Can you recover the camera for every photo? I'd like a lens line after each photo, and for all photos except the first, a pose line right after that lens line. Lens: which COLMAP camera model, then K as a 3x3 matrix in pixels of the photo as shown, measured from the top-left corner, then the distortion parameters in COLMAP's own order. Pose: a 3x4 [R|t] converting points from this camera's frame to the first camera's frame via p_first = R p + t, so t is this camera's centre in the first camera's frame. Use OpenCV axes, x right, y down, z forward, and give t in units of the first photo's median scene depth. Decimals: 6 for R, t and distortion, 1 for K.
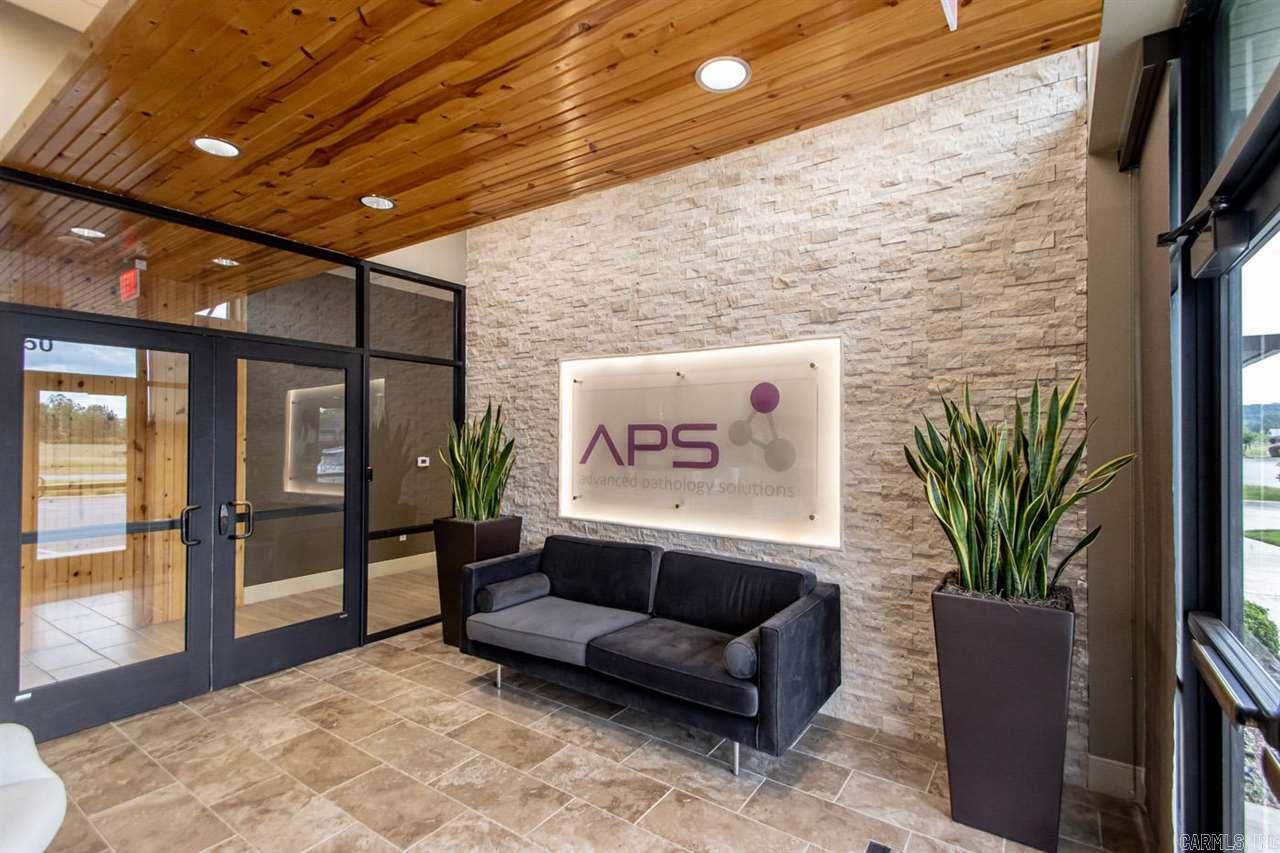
lens RADIAL K [[591.7, 0, 642.6], [0, 591.7, 426.9], [0, 0, 1]] dist [0.002292, -0.011887]
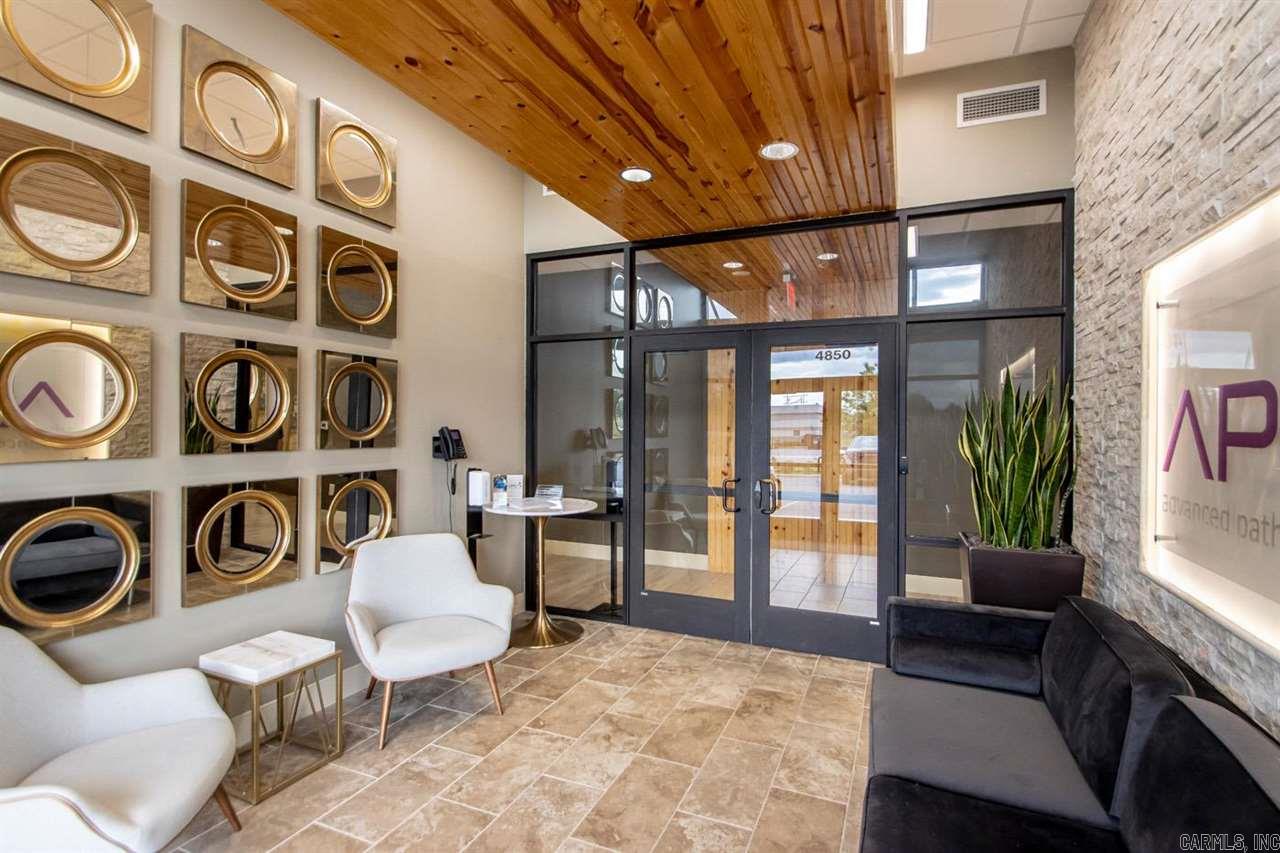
lens RADIAL K [[591.7, 0, 613.1], [0, 591.7, 426.0], [0, 0, 1]] dist [0.002292, -0.011887]
pose [[0.192066, 0.004899, -0.981370, 0.373142], [0.004990, 0.999970, 0.005968, 0.025075], [0.981369, -0.006043, 0.192036, 0.590896]]
